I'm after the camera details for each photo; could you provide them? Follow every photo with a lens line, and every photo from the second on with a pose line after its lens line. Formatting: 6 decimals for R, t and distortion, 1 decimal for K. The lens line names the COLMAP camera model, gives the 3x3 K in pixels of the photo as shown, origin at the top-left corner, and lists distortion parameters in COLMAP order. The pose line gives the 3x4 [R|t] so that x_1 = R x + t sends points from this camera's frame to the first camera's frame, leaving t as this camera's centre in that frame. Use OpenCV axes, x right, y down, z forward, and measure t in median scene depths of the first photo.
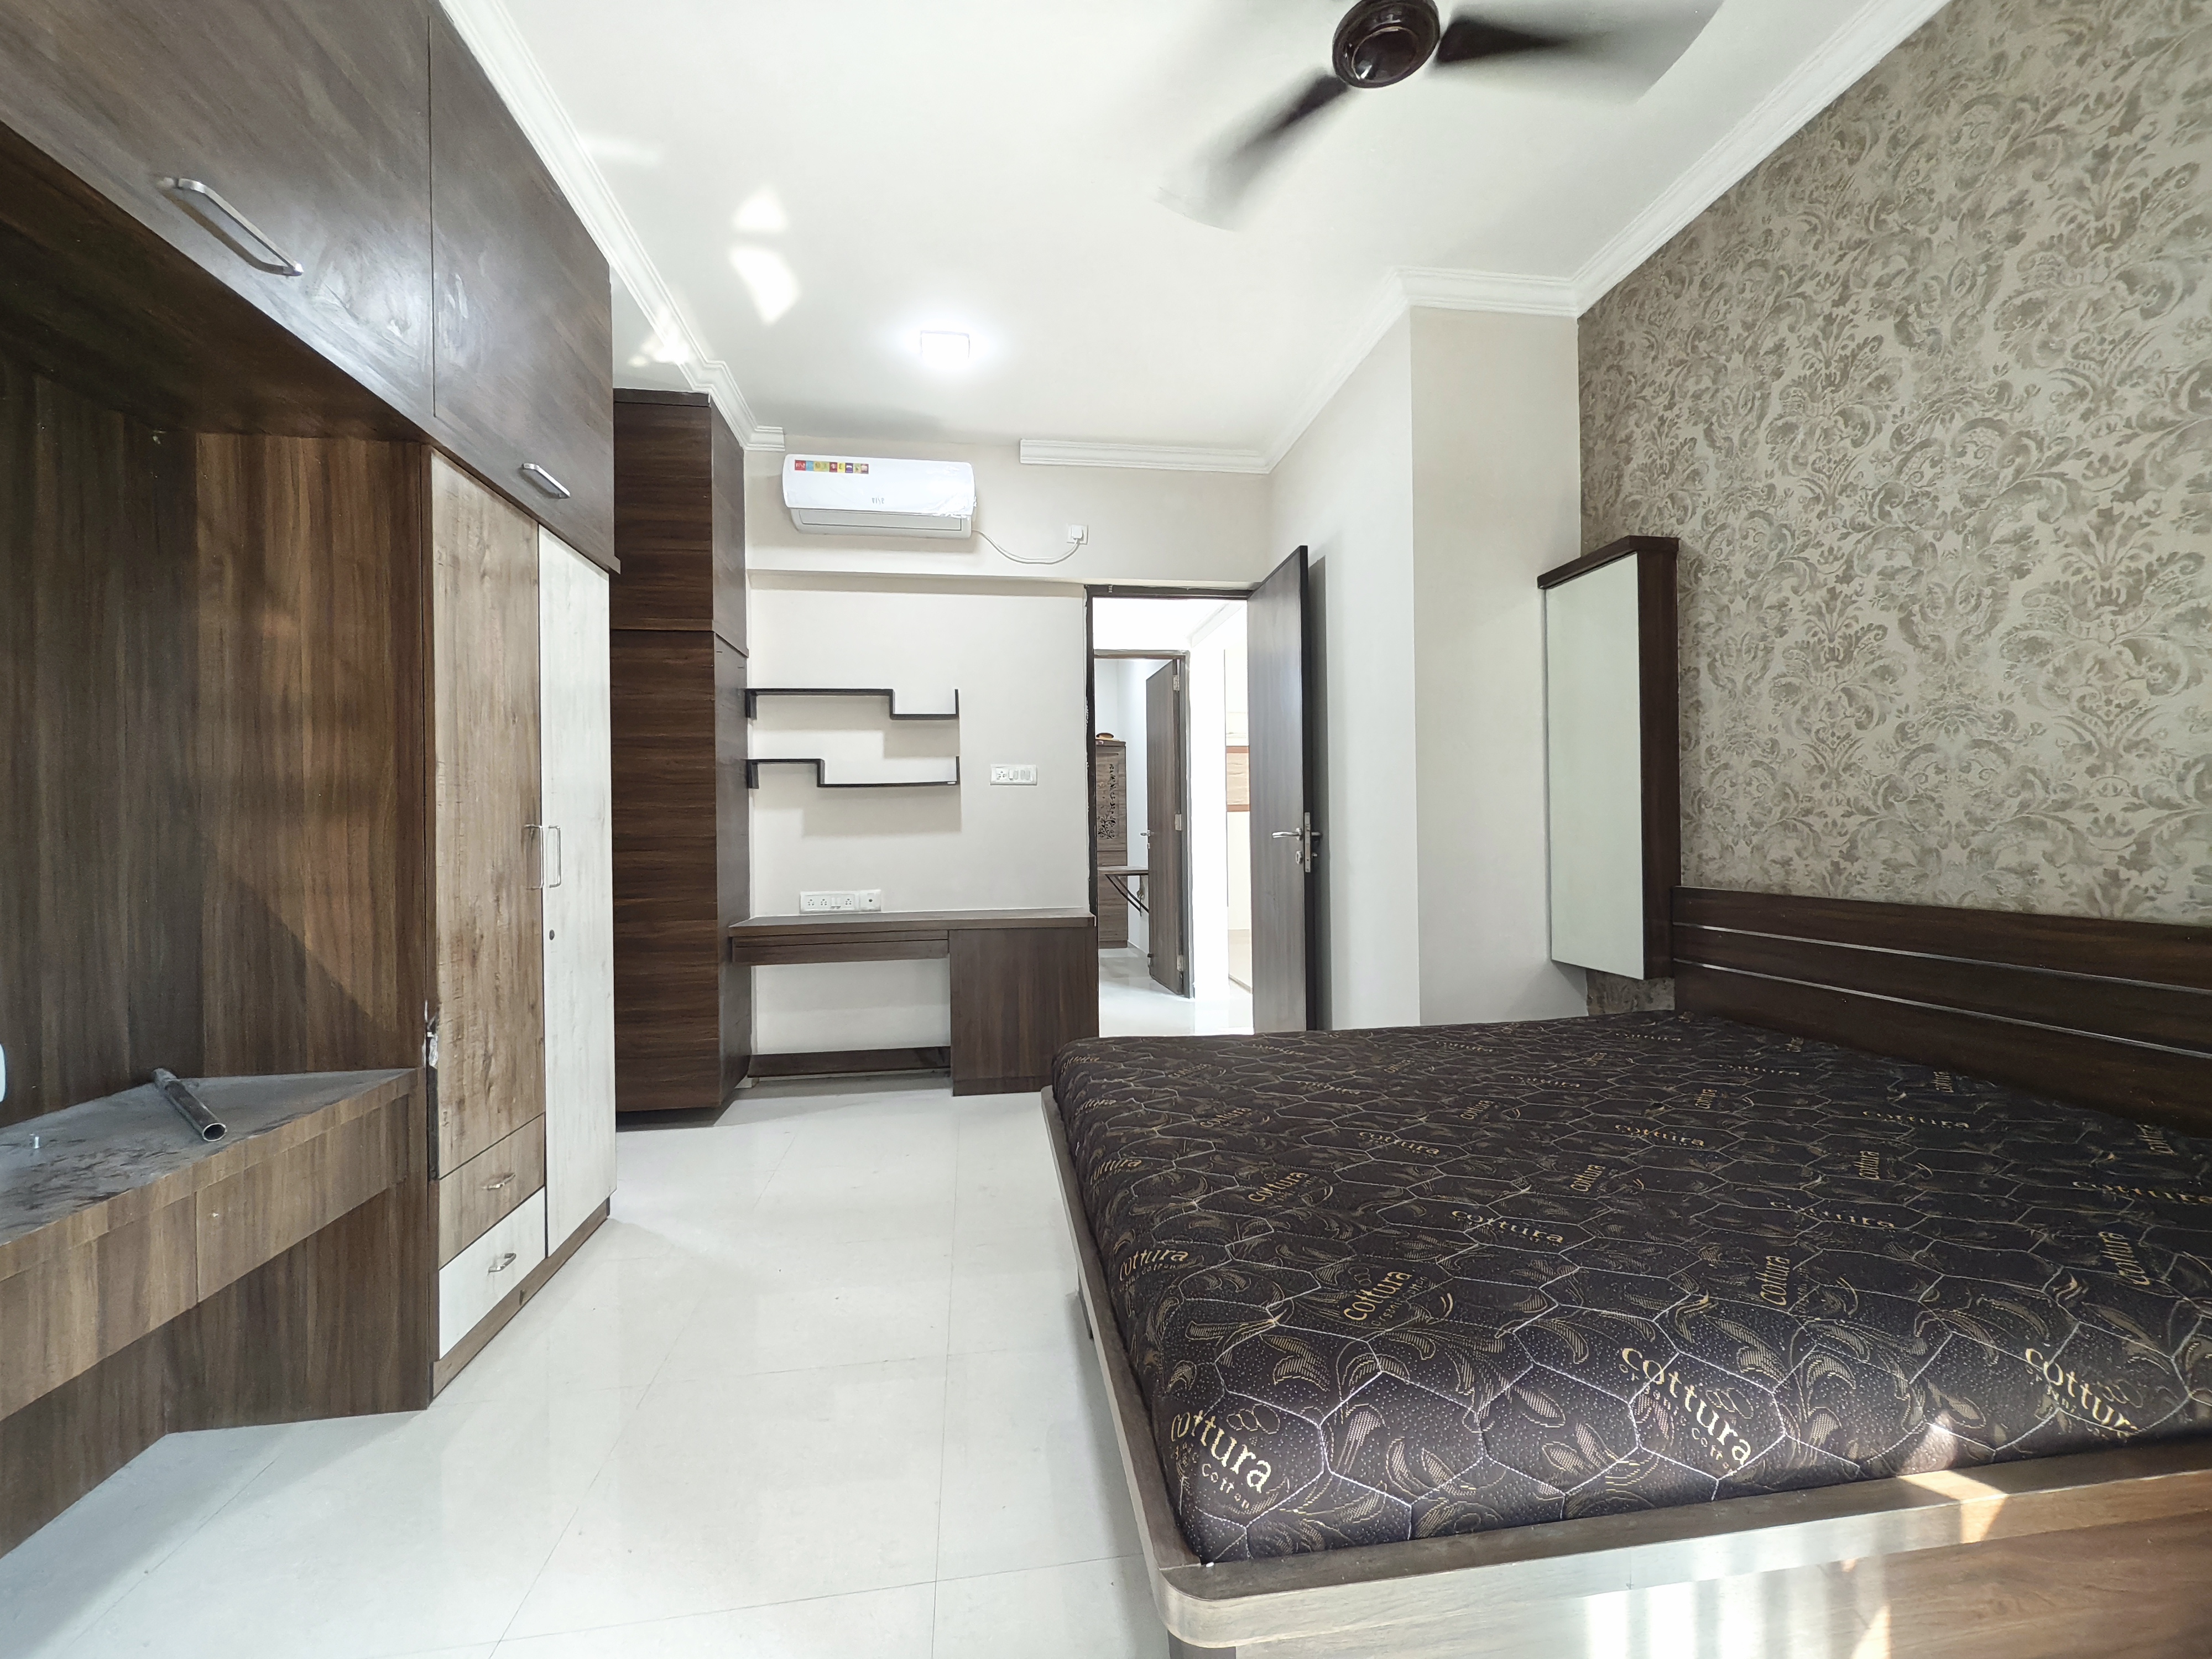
lens RADIAL K [[918.8, 0, 1107.9], [0, 918.8, 831.6], [0, 0, 1]] dist [0.000569, 0.000684]
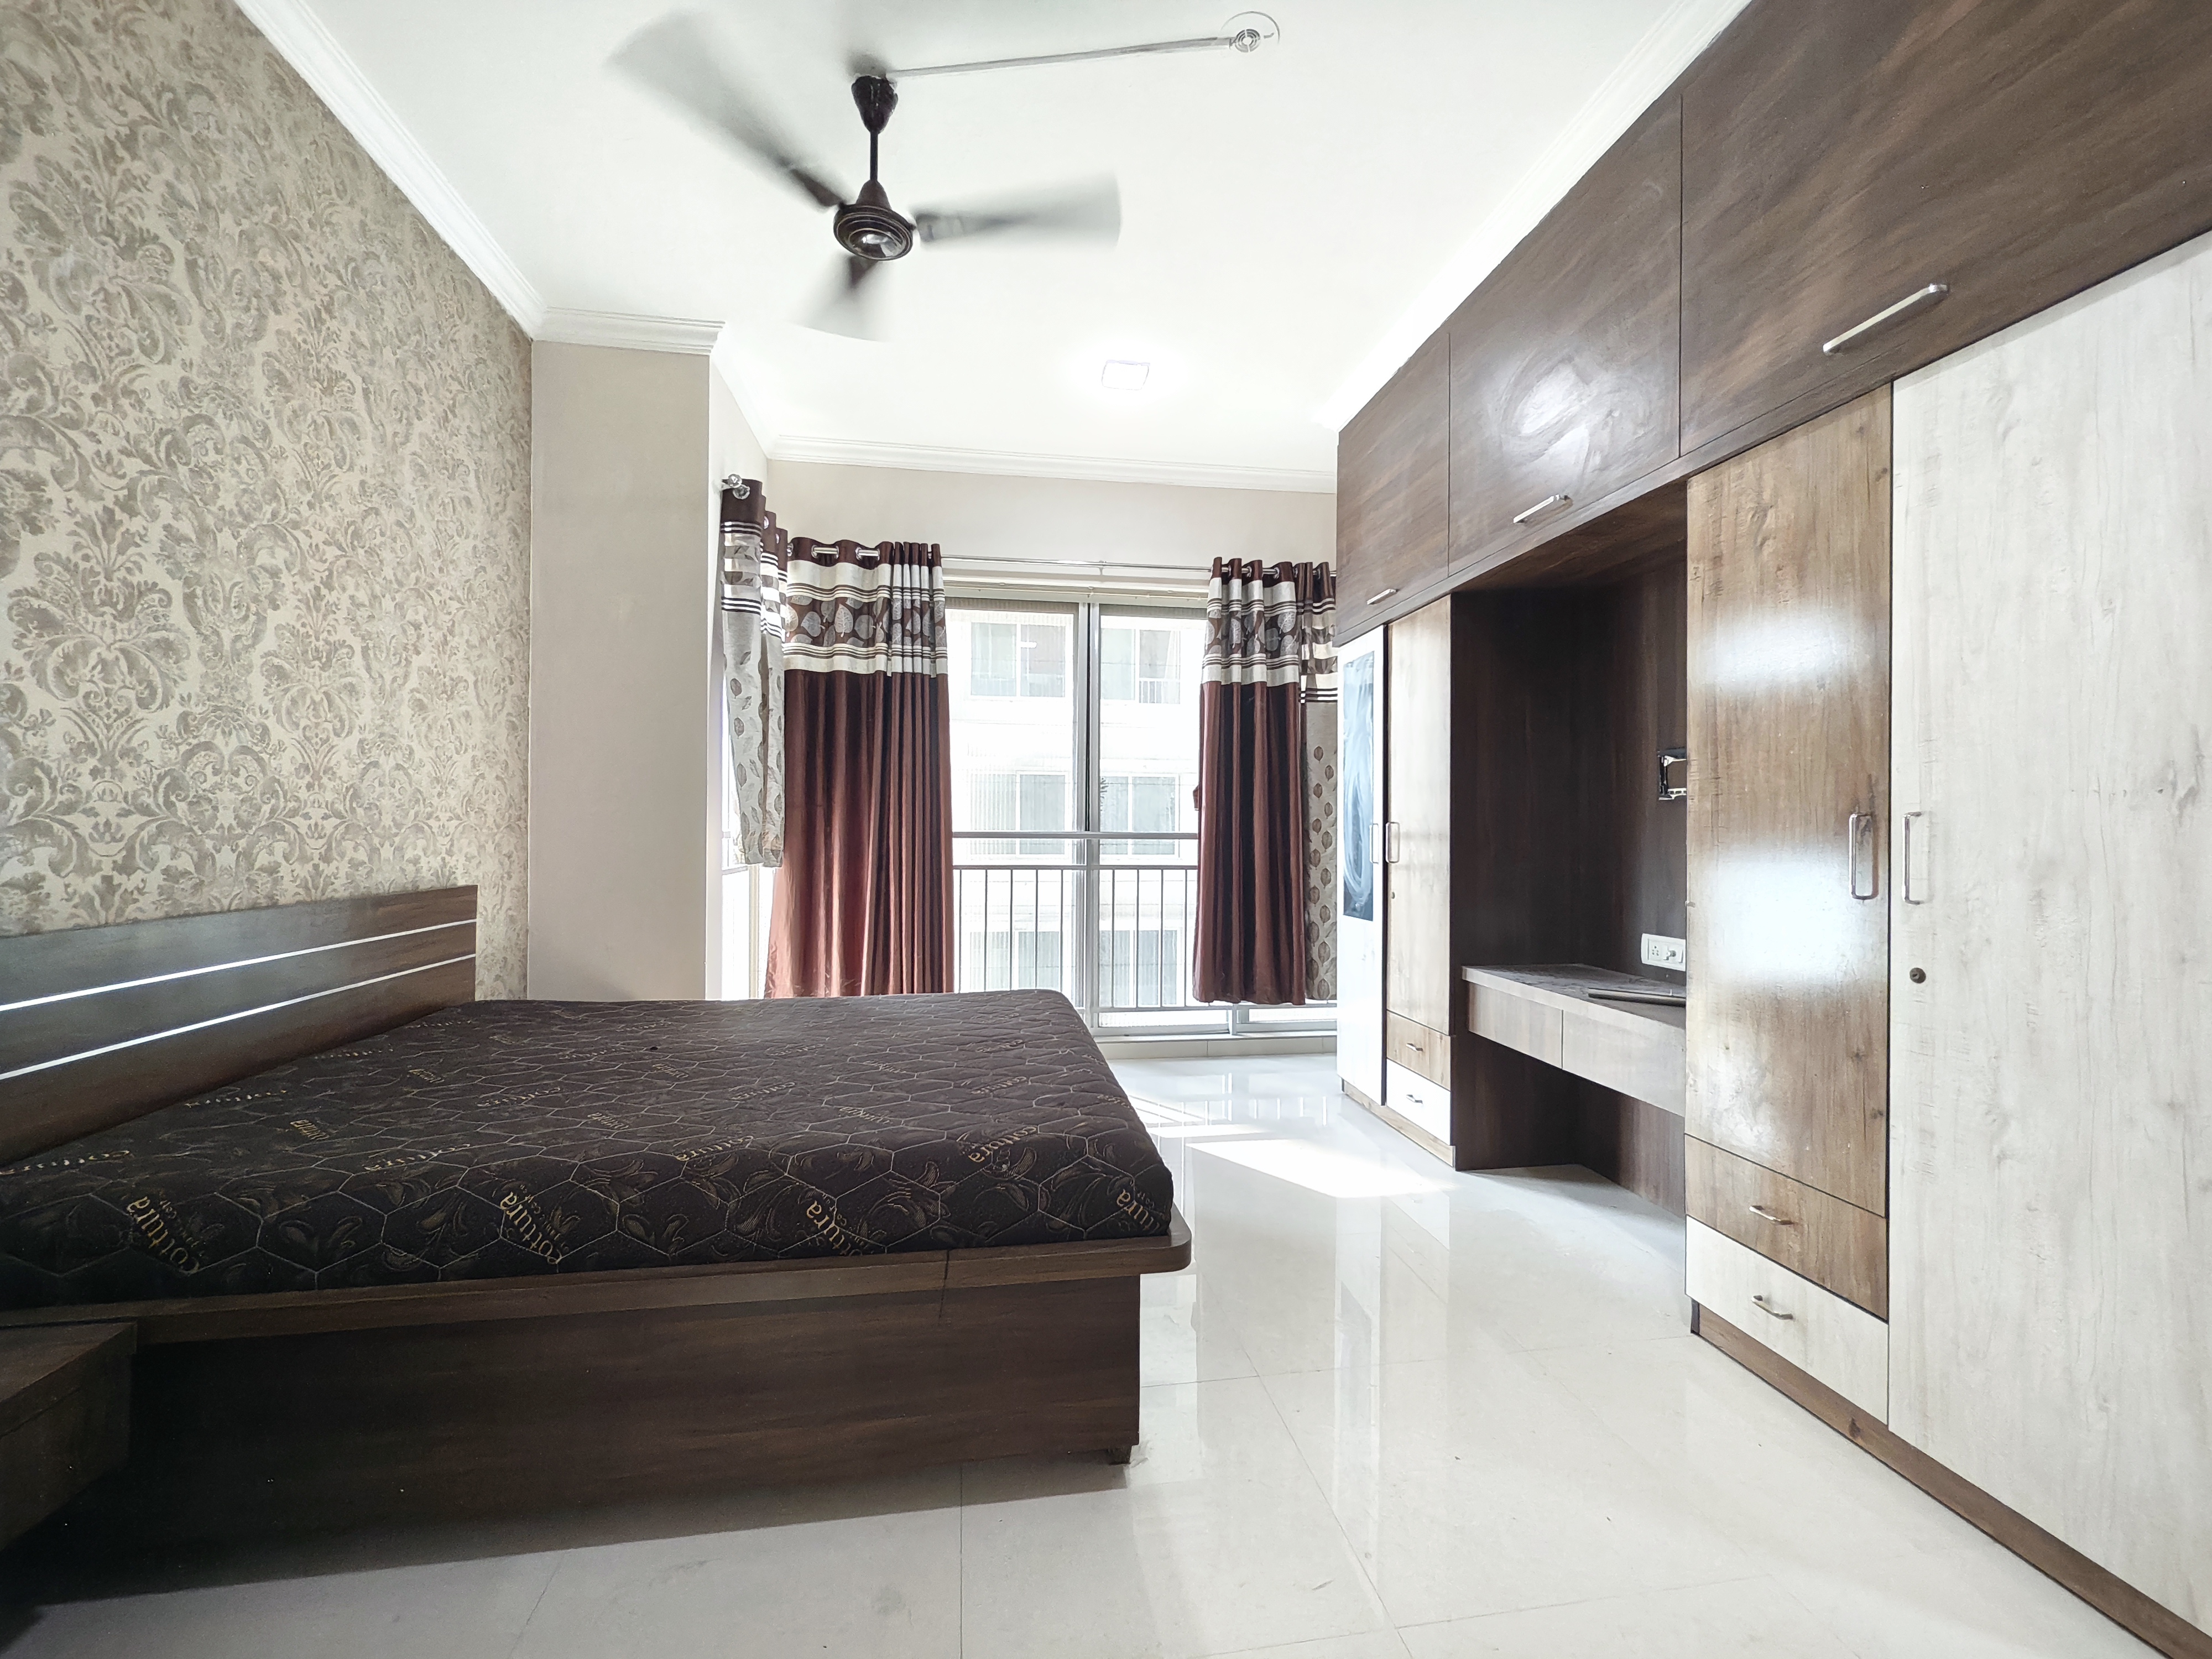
lens RADIAL K [[918.8, 0, 1104.7], [0, 918.8, 826.7], [0, 0, 1]] dist [0.000569, 0.000684]
pose [[-0.999909, 0.008950, -0.010088, -0.009203], [0.008979, 0.999956, -0.002873, 0.002078], [0.010062, -0.002964, -0.999945, 1.920838]]
